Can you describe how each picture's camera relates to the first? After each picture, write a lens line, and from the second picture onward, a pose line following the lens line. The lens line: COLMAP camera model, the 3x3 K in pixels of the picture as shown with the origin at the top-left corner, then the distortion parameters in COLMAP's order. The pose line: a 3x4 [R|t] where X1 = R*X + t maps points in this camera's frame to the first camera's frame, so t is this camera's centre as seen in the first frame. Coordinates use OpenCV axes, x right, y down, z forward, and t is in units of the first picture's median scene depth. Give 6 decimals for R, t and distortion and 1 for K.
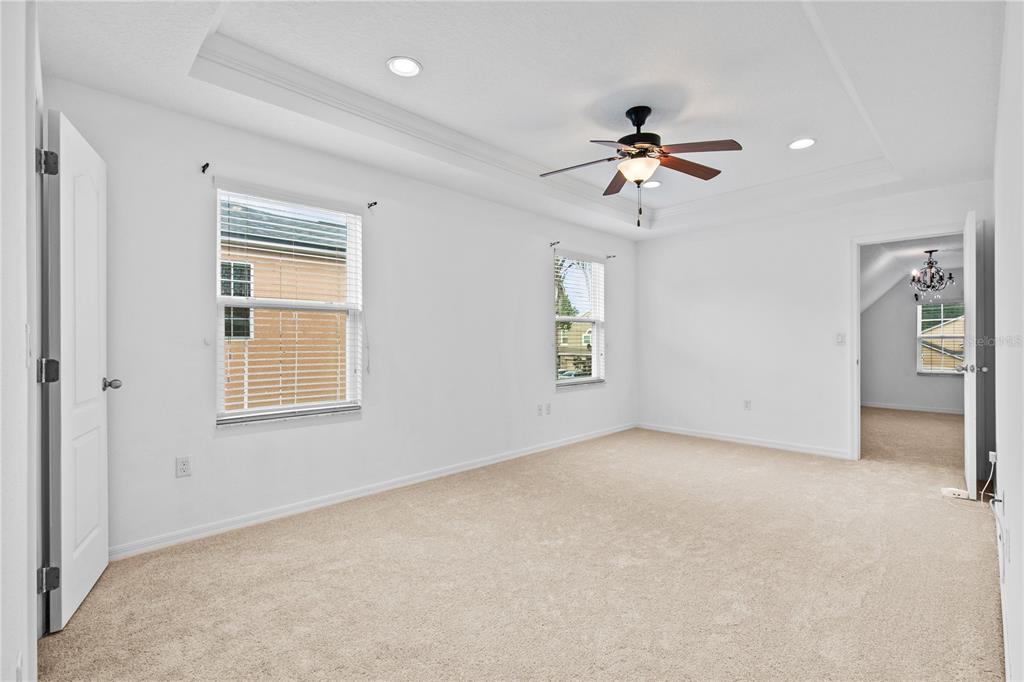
lens RADIAL K [[460.4, 0, 516.8], [0, 460.4, 341.1], [0, 0, 1]] dist [0.002787, 0.000690]
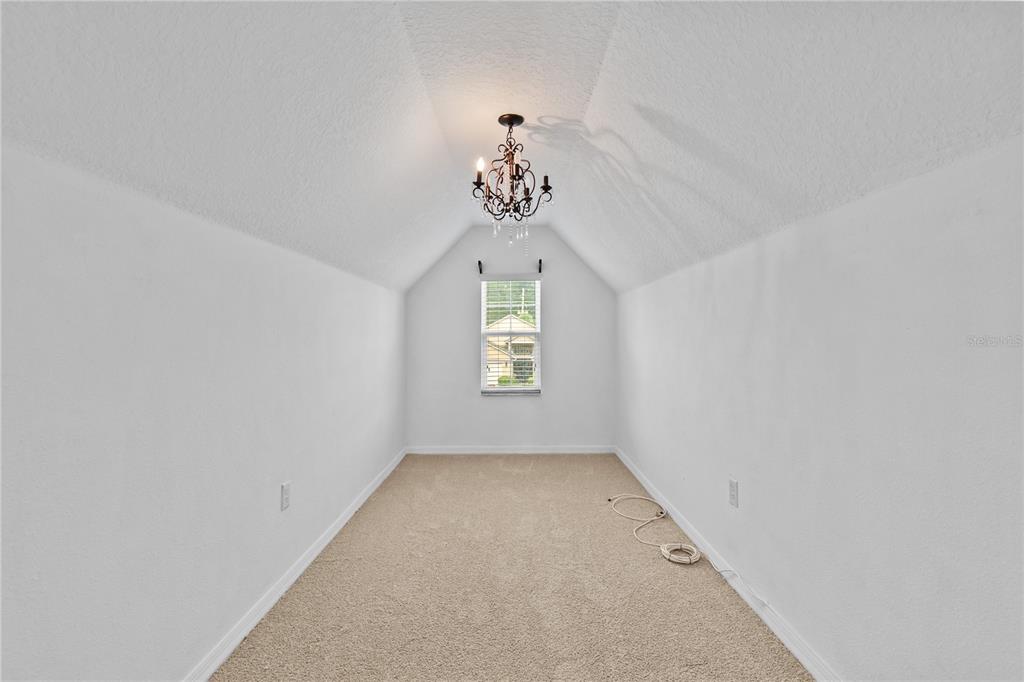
lens RADIAL K [[460.4, 0, 516.8], [0, 460.4, 341.1], [0, 0, 1]] dist [0.002787, 0.000690]
pose [[0.695570, -0.004476, 0.718445, 0.484230], [0.002431, 0.999990, 0.003876, -0.001360], [-0.718454, -0.000950, 0.695573, 0.567920]]
